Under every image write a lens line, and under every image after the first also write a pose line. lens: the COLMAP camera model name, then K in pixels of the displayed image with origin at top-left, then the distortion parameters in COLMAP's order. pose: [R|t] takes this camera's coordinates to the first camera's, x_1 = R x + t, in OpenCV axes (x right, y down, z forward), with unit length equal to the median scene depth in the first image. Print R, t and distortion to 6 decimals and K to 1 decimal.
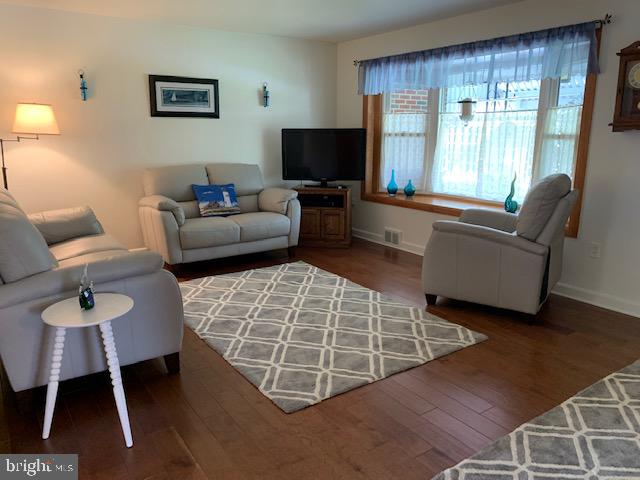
lens RADIAL K [[487.0, 0, 319.9], [0, 487.0, 235.6], [0, 0, 1]] dist [0.063471, -0.094937]
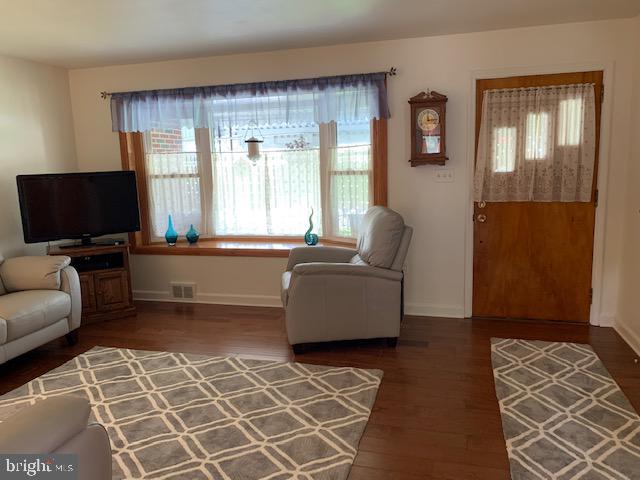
lens RADIAL K [[487.0, 0, 319.9], [0, 487.0, 235.6], [0, 0, 1]] dist [0.063471, -0.094937]
pose [[0.768976, -0.126239, 0.626689, -0.229934], [0.169264, 0.985528, -0.009172, -0.052078], [-0.616462, 0.113129, 0.779216, 0.168636]]
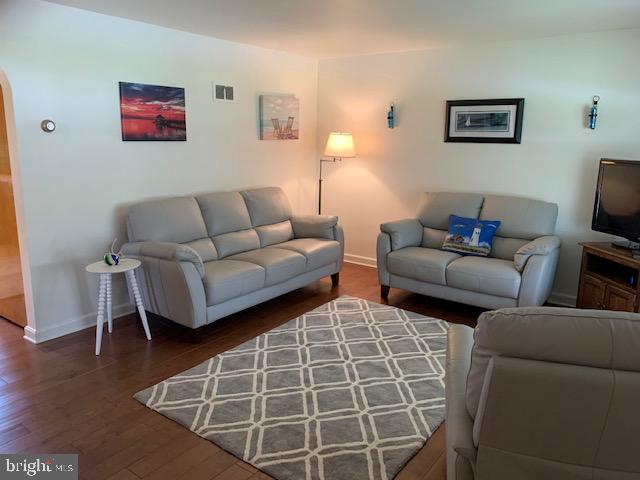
lens RADIAL K [[487.0, 0, 319.9], [0, 487.0, 235.6], [0, 0, 1]] dist [0.063471, -0.094937]
pose [[0.322673, 0.193852, -0.926447, 0.536115], [-0.213345, 0.968509, 0.128347, -0.132024], [0.922153, 0.156239, 0.353869, 0.443207]]
